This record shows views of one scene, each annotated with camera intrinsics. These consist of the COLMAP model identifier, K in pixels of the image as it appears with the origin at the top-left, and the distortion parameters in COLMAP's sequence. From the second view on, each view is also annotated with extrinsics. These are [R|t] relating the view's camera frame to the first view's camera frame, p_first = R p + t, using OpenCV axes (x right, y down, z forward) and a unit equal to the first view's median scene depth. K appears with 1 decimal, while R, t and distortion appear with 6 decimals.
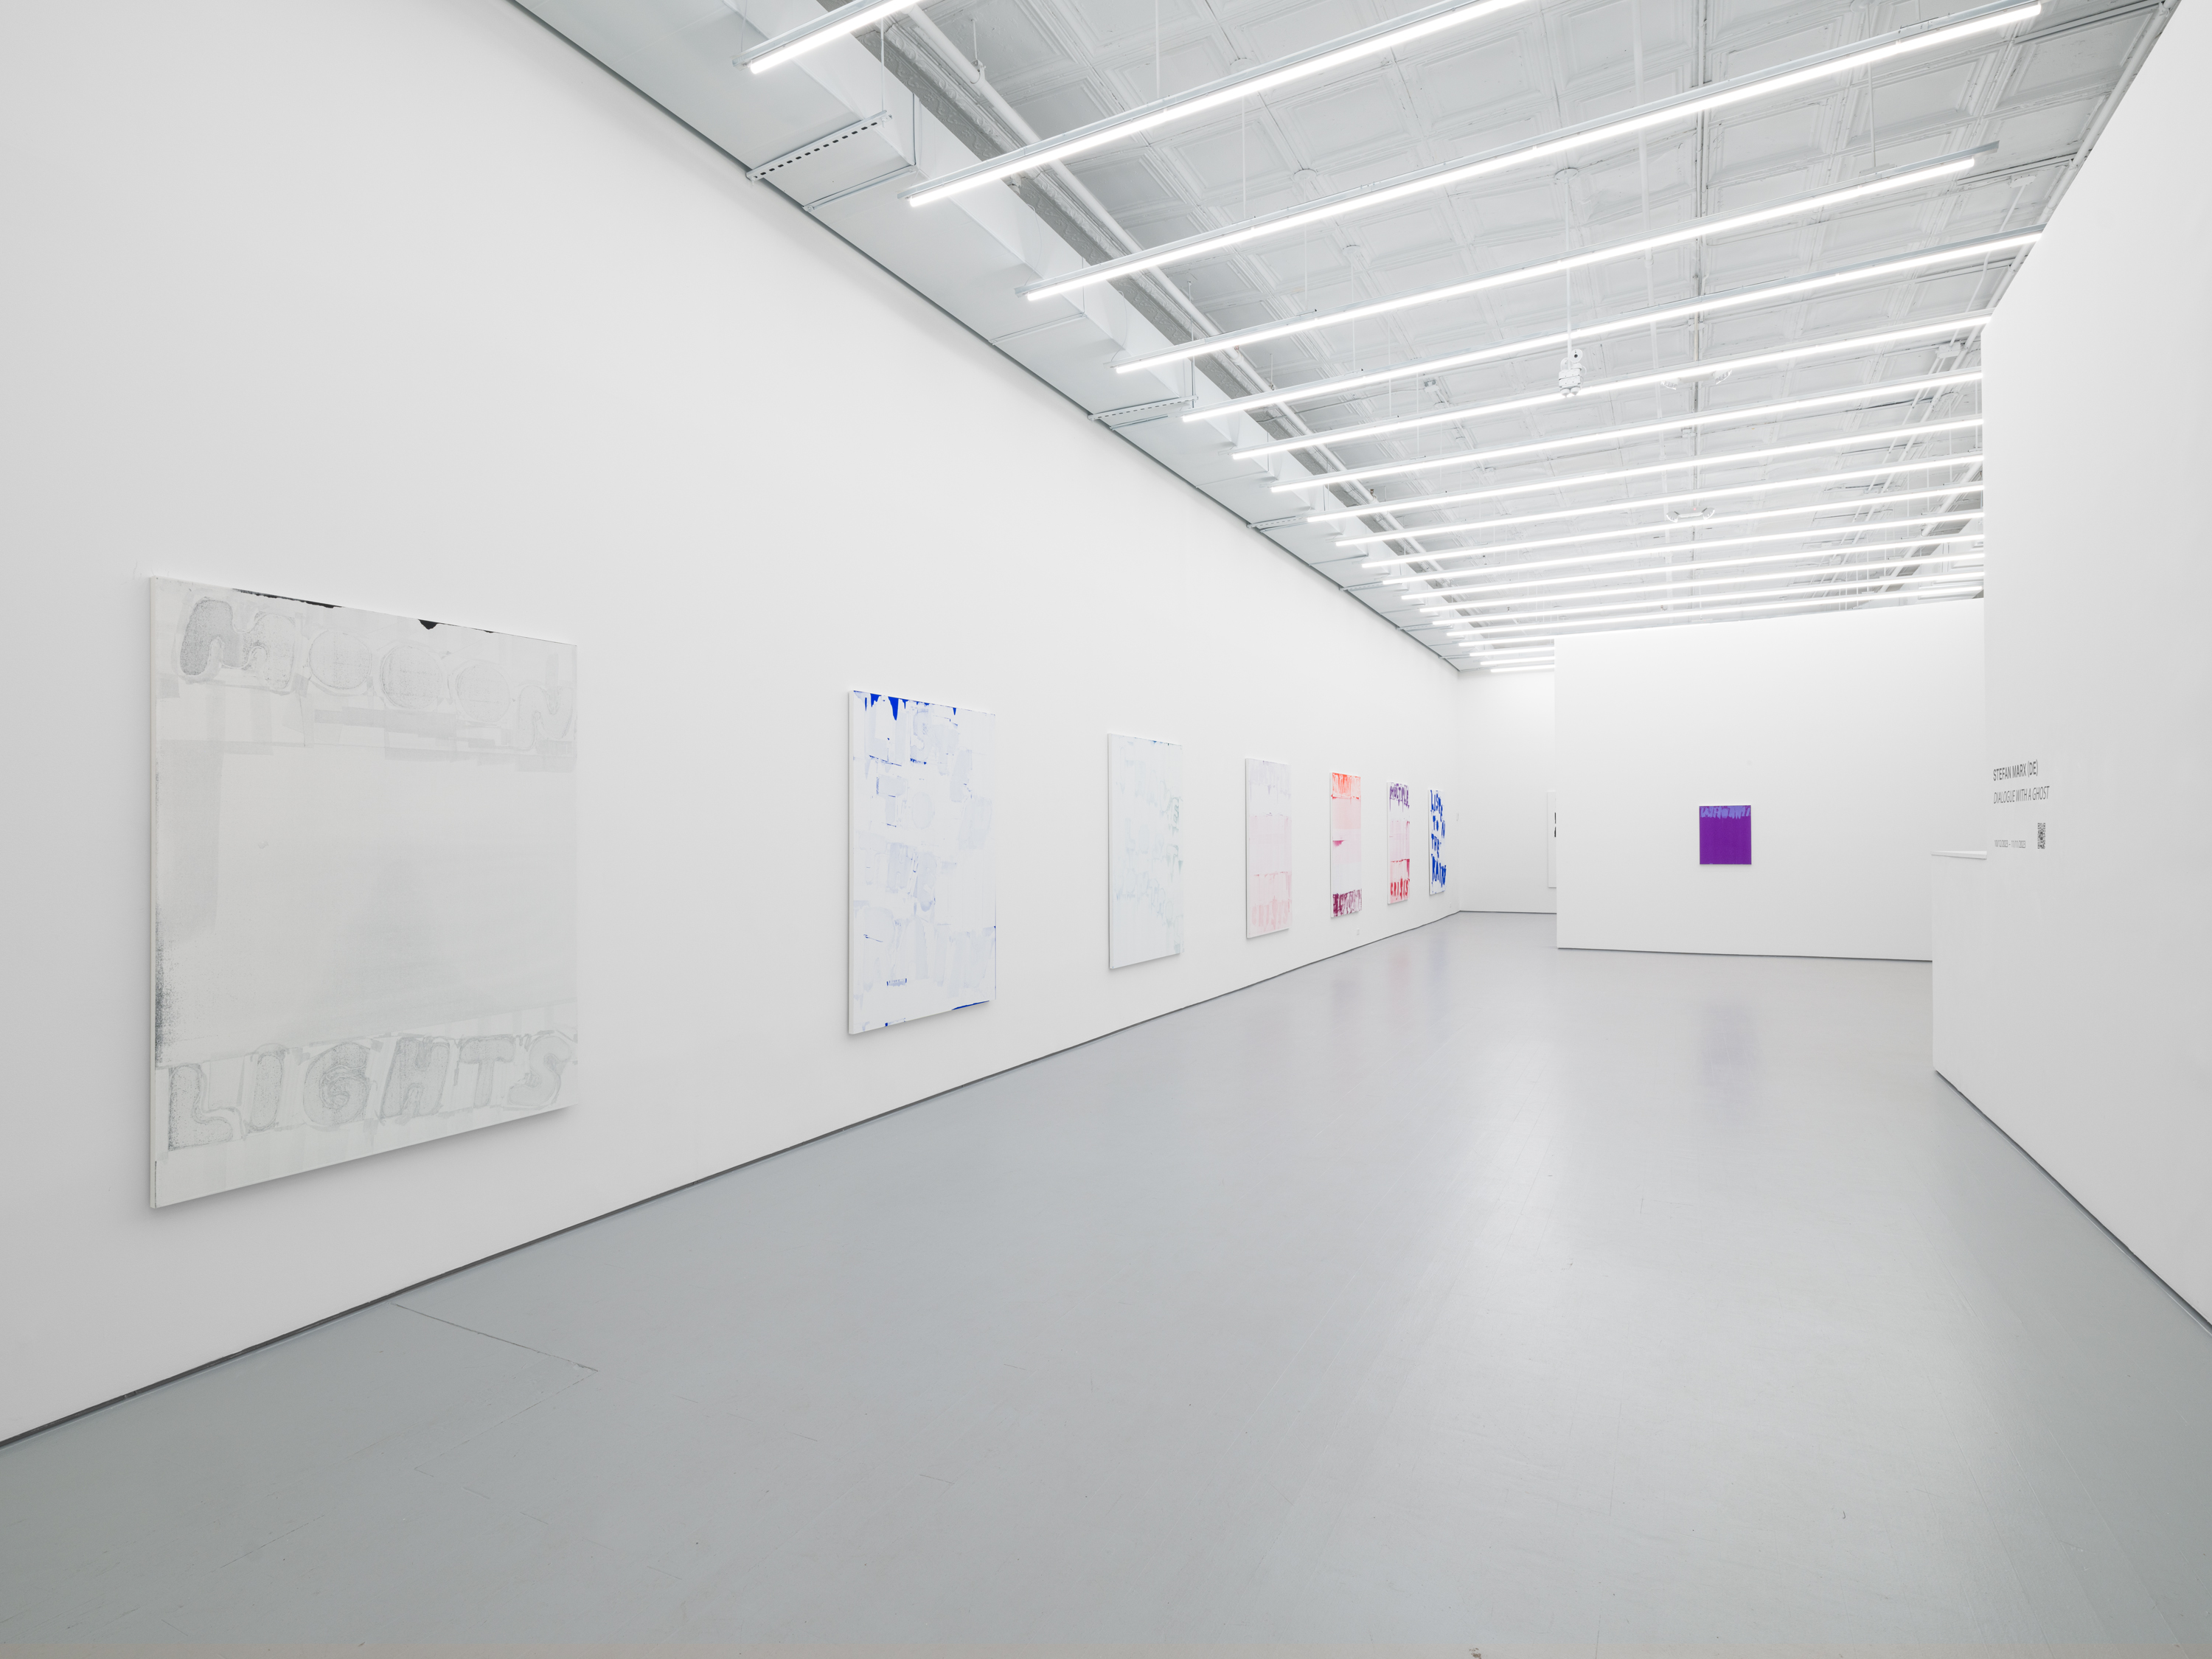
lens RADIAL K [[1112.8, 0, 1120.6], [0, 1112.8, 843.1], [0, 0, 1]] dist [-0.000784, 0.000907]
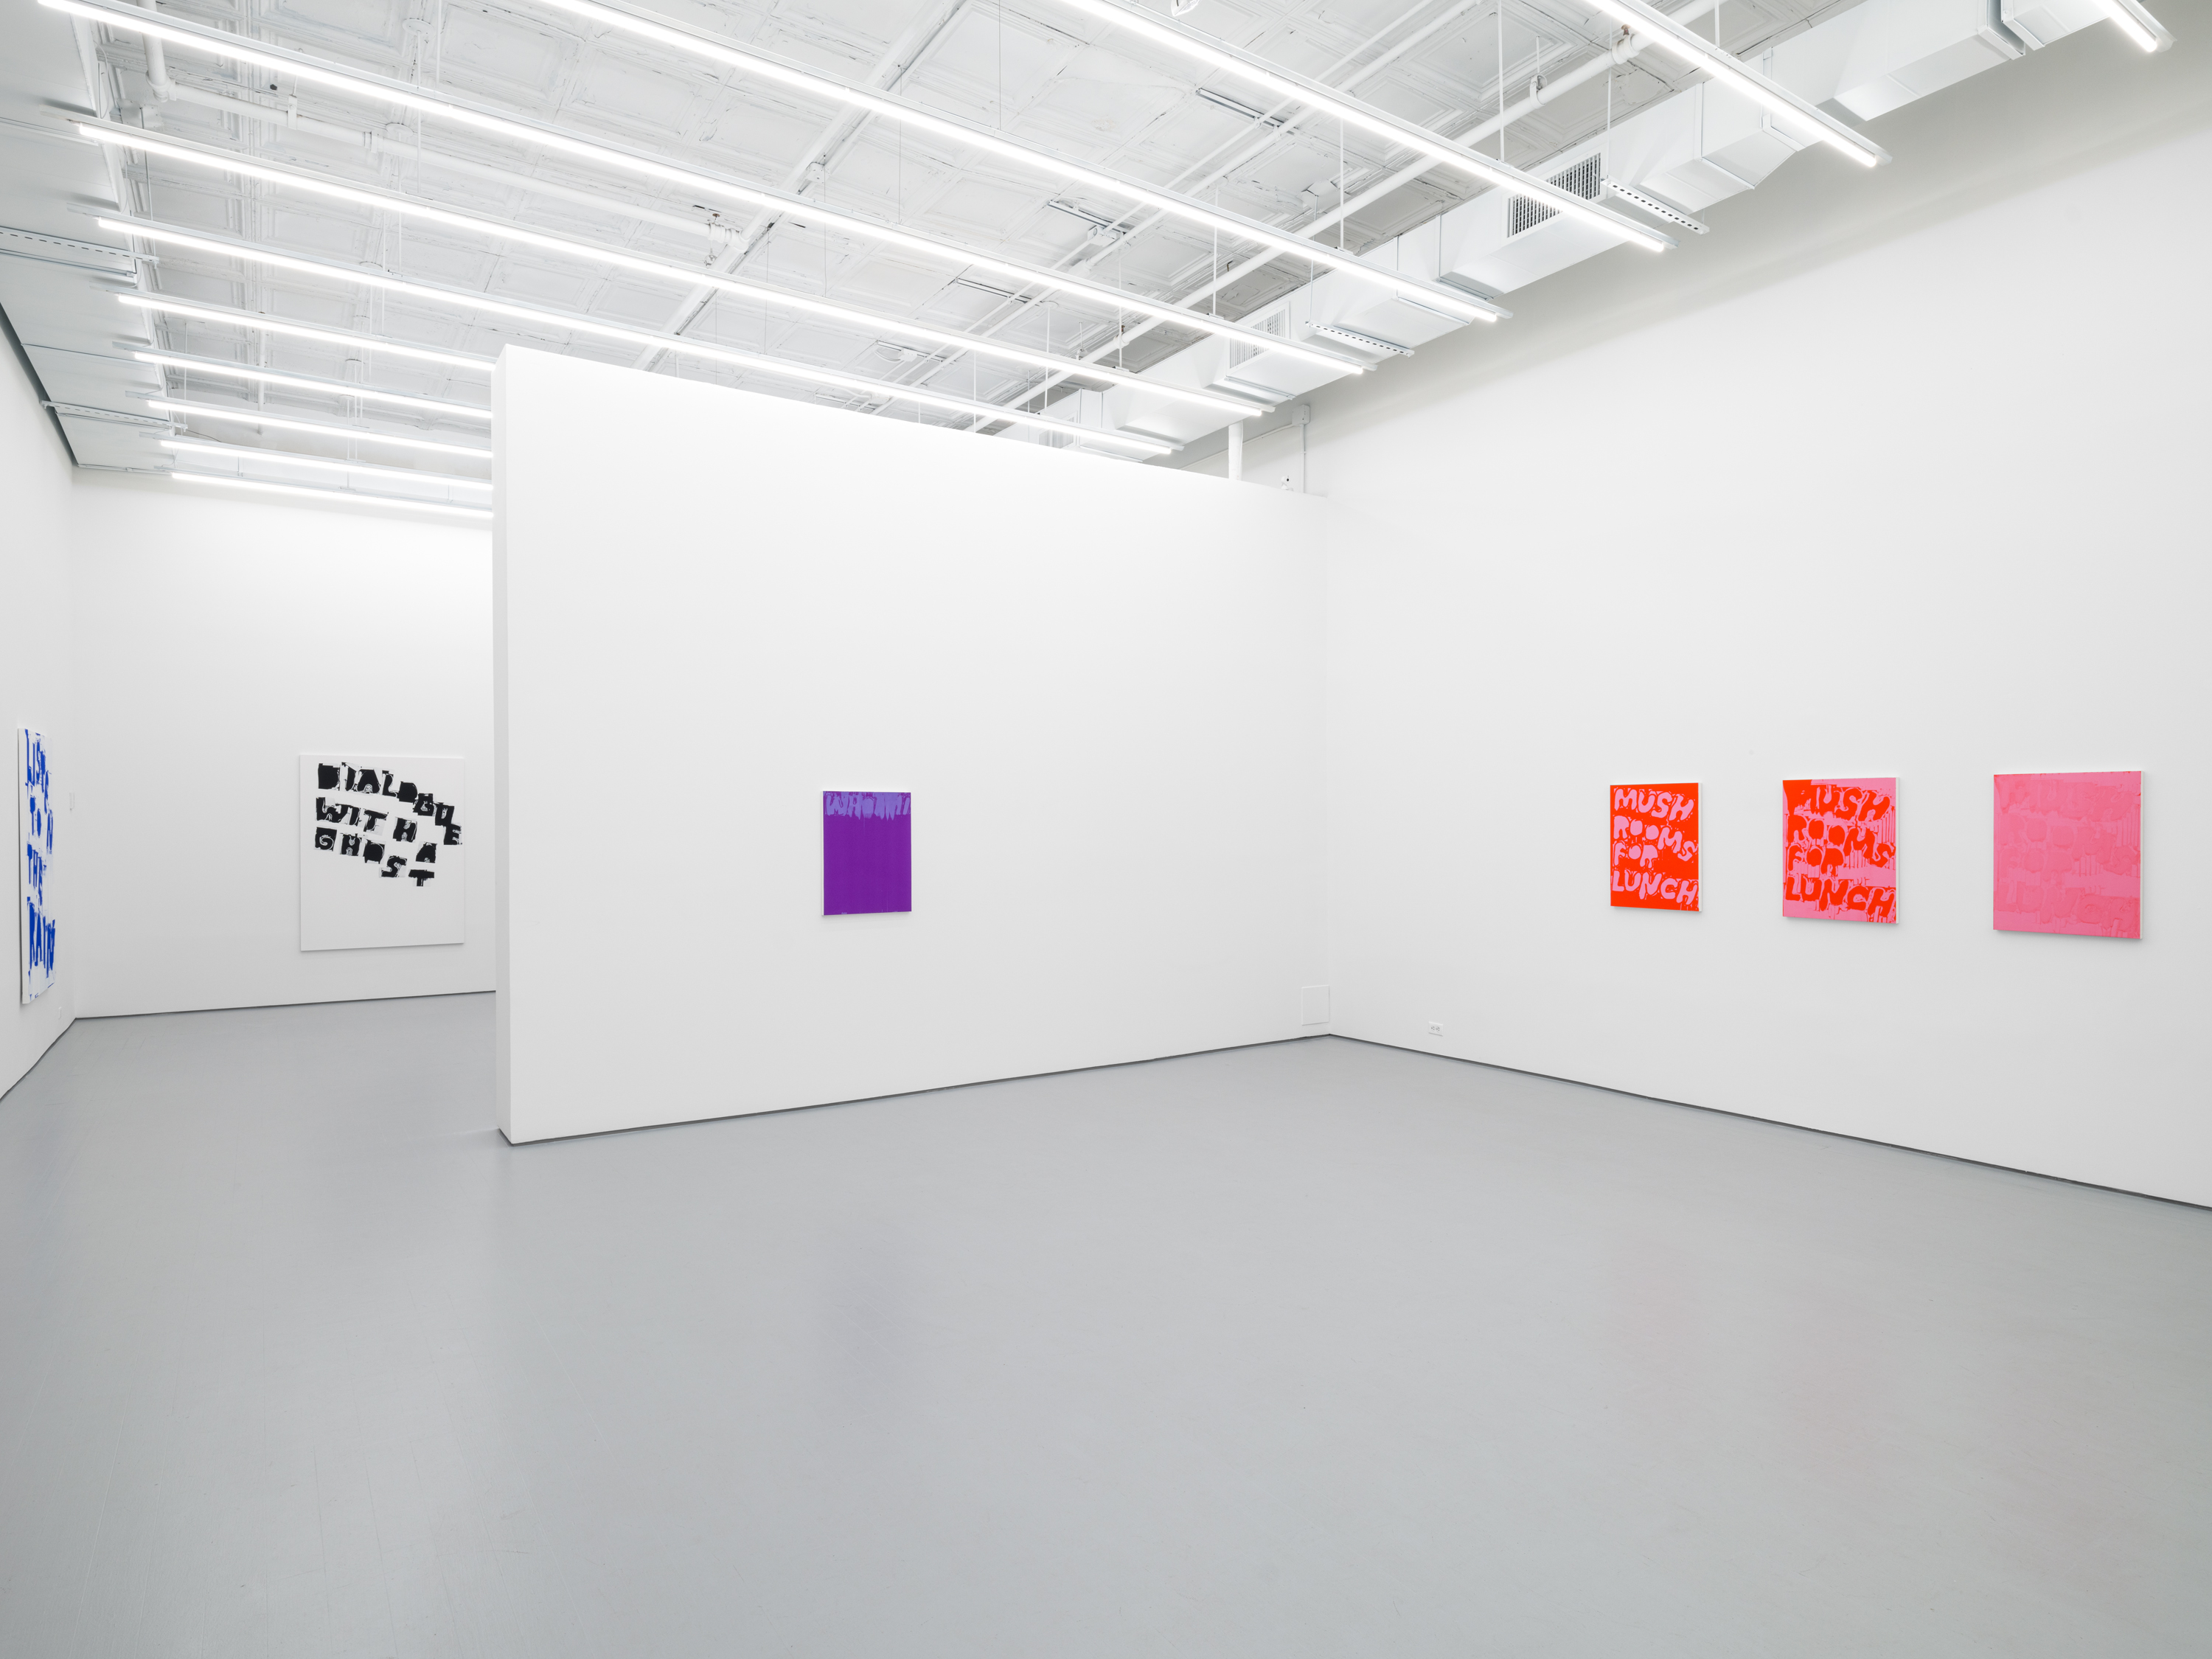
lens RADIAL K [[1278.7, 0, 1062.2], [0, 1278.7, 817.8], [0, 0, 1]] dist [0.069441, -0.045306]
pose [[0.518083, 0.012945, 0.855233, 0.251957], [0.001982, 0.999865, -0.016335, -0.030915], [-0.855328, 0.010158, 0.517987, 1.513884]]
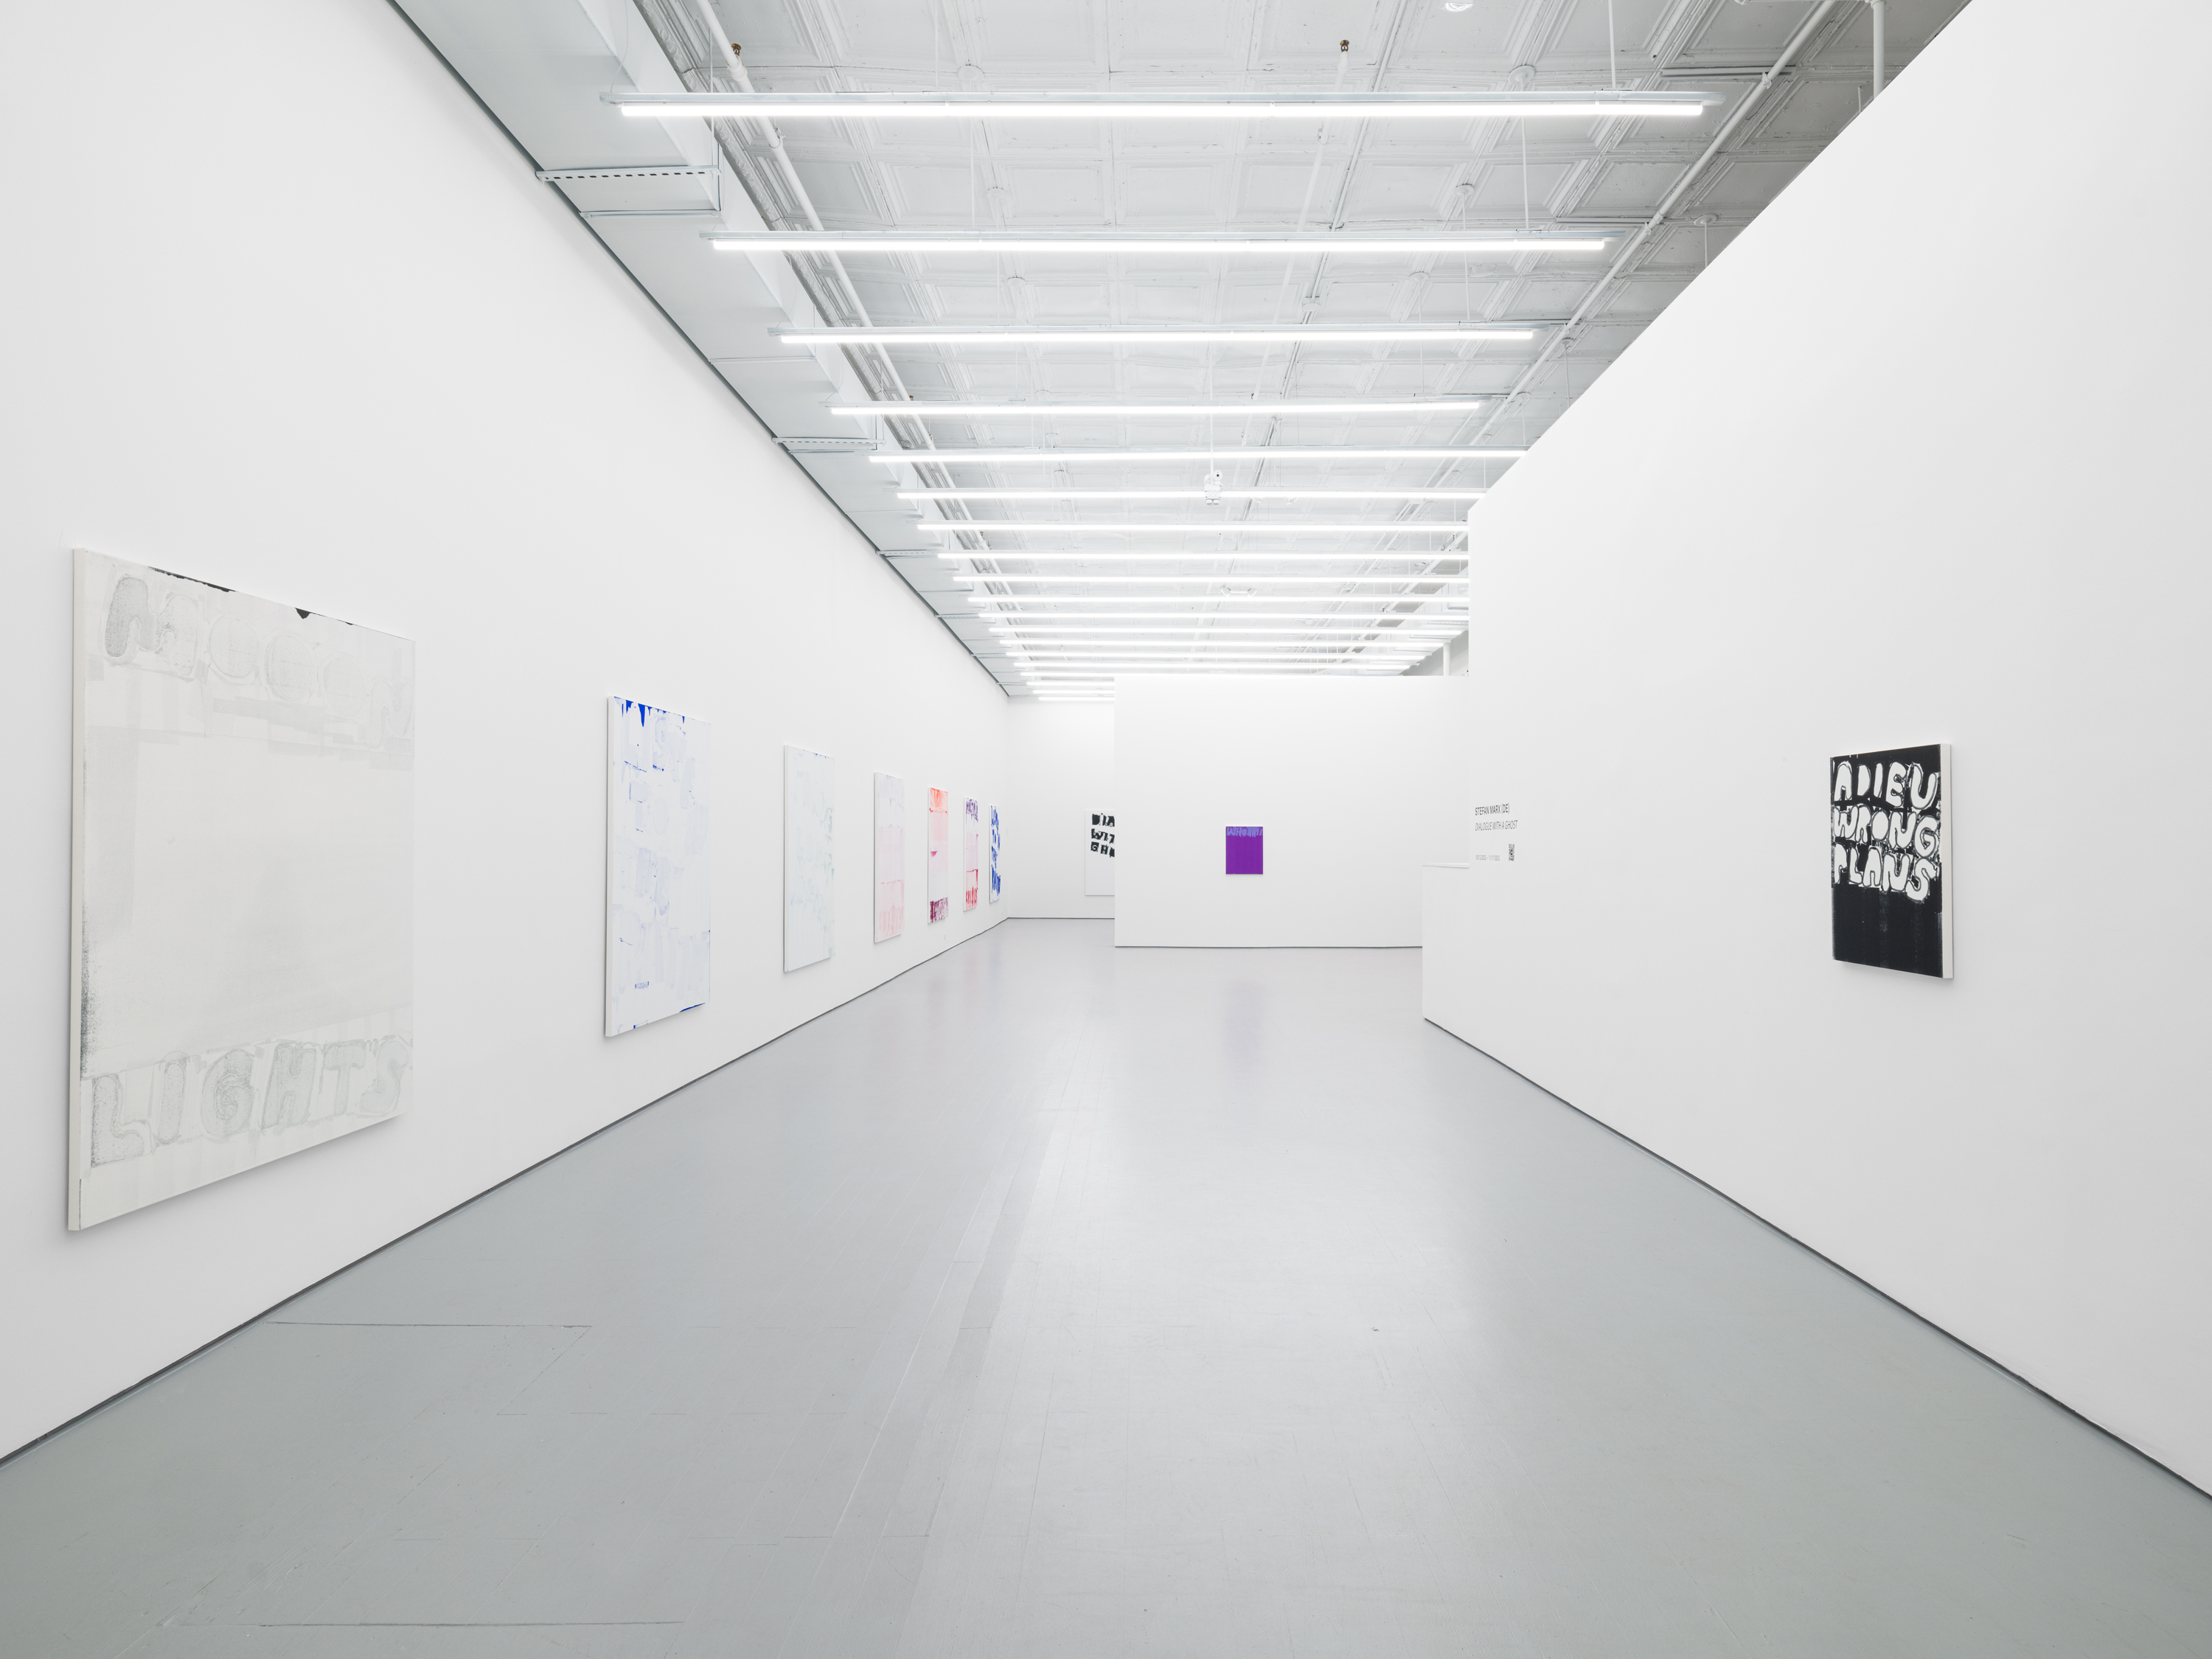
lens RADIAL K [[1128.8, 0, 1138.1], [0, 1128.8, 858.3], [0, 0, 1]] dist [-0.002136, -0.000424]
pose [[0.890862, 0.008473, 0.454195, -0.306271], [-0.009647, 0.999953, 0.000268, 0.005568], [-0.454172, -0.004621, 0.890902, -0.142073]]
